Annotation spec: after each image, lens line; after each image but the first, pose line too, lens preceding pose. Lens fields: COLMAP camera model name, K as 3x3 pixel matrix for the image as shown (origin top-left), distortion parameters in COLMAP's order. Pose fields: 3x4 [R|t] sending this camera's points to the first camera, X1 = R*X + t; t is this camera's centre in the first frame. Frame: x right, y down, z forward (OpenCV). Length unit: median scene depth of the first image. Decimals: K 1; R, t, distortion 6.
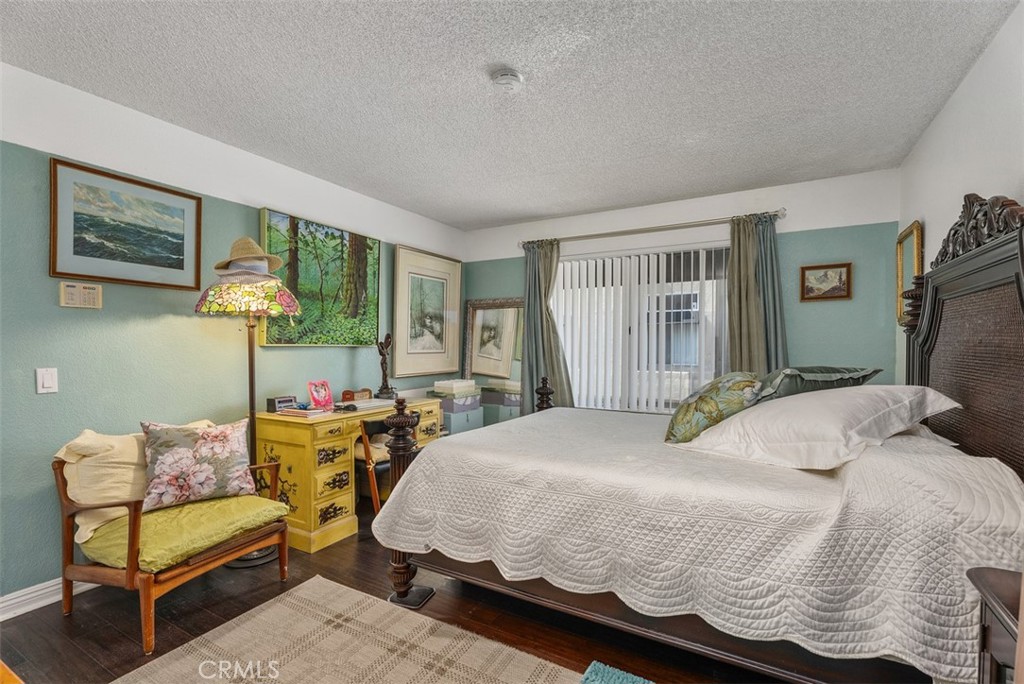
lens RADIAL K [[456.6, 0, 508.9], [0, 456.6, 348.5], [0, 0, 1]] dist [-0.000085, -0.001963]
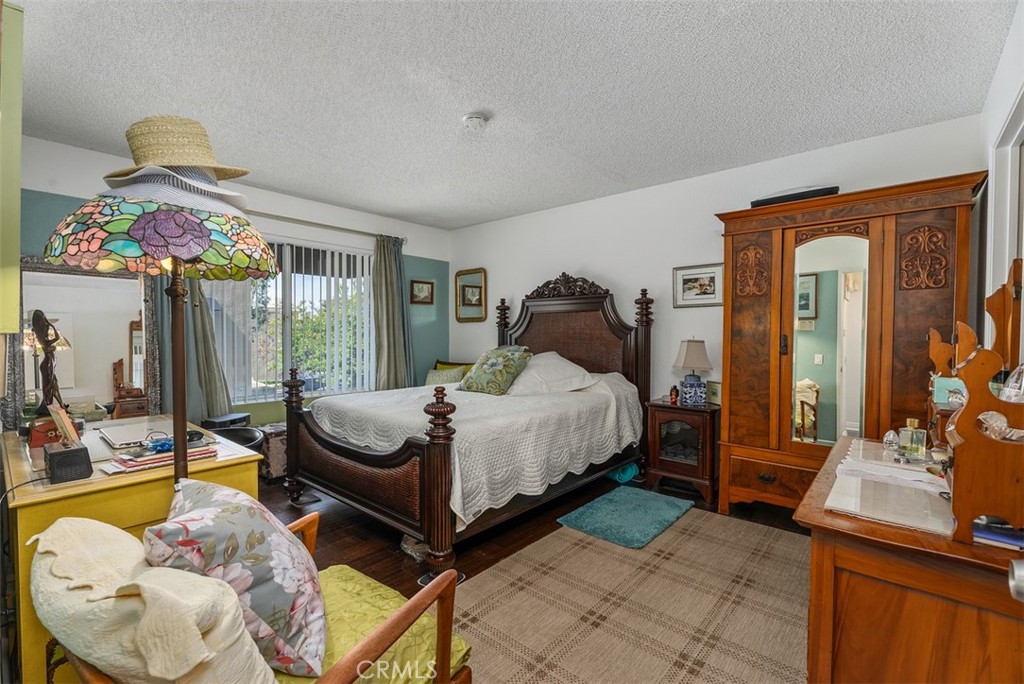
lens RADIAL K [[456.6, 0, 506.4], [0, 456.6, 338.4], [0, 0, 1]] dist [-0.000085, -0.001963]
pose [[0.210030, -0.008921, 0.977654, -0.750883], [0.004122, 0.999958, 0.008239, -0.003505], [-0.977686, 0.002300, 0.210058, 0.411915]]
